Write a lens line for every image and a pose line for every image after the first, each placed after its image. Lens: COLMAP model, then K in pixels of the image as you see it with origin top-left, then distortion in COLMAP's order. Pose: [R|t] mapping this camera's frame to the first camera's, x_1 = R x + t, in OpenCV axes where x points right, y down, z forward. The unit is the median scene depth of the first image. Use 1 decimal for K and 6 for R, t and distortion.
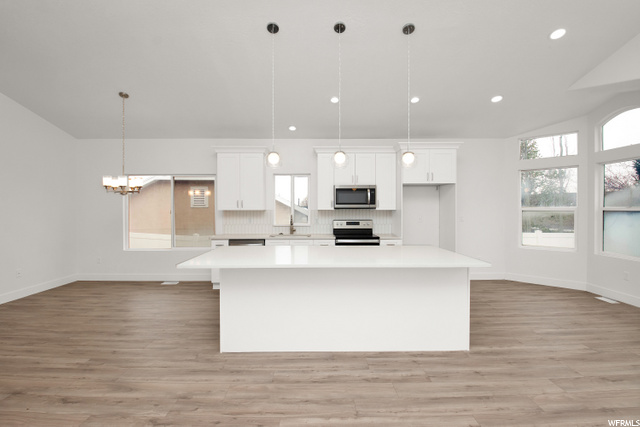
lens RADIAL K [[282.0, 0, 321.5], [0, 282.0, 213.7], [0, 0, 1]] dist [-0.016111, -0.000712]
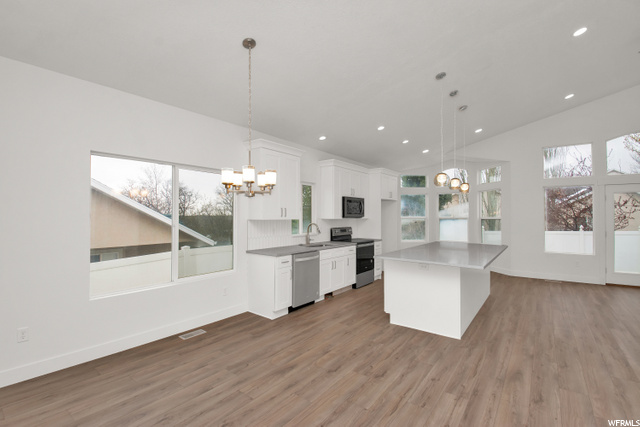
lens RADIAL K [[291.3, 0, 318.1], [0, 291.3, 213.6], [0, 0, 1]] dist [0.002433, -0.008704]
pose [[0.620014, 0.010759, 0.784517, -0.925899], [0.011745, 0.999667, -0.022992, -0.008743], [-0.784503, 0.023469, 0.619681, 0.374442]]
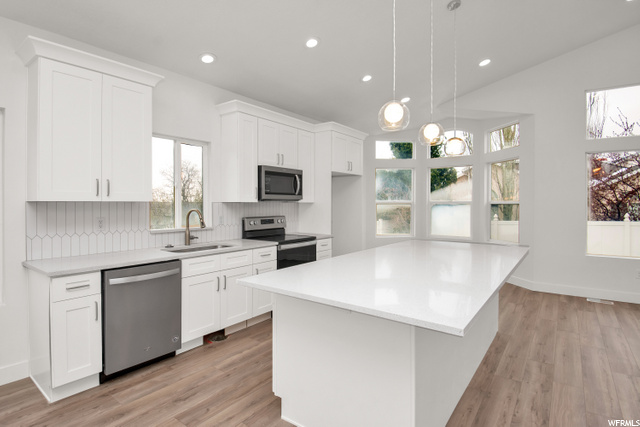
lens RADIAL K [[331.2, 0, 316.6], [0, 331.2, 207.6], [0, 0, 1]] dist [-0.005972, -0.003169]
pose [[0.614269, -0.006170, 0.789072, -0.496881], [0.012250, 0.999923, -0.001718, 0.002356], [-0.789001, 0.010722, 0.614298, 0.417171]]
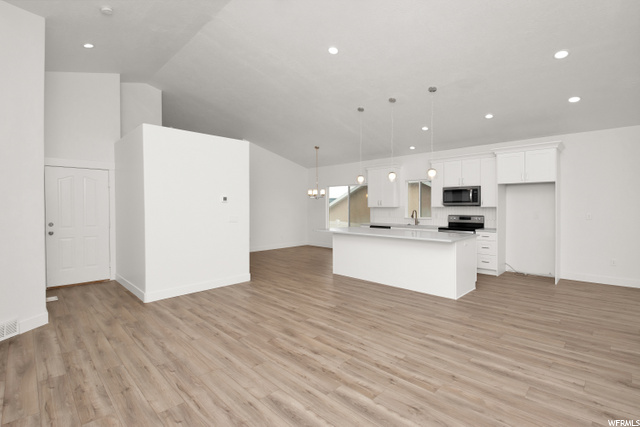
lens RADIAL K [[302.5, 0, 316.9], [0, 302.5, 209.8], [0, 0, 1]] dist [-0.002119, -0.000289]
pose [[0.703118, 0.008134, -0.711027, 0.621736], [-0.006227, 0.999967, 0.005281, -0.003764], [0.711046, 0.000715, 0.703145, -0.373857]]
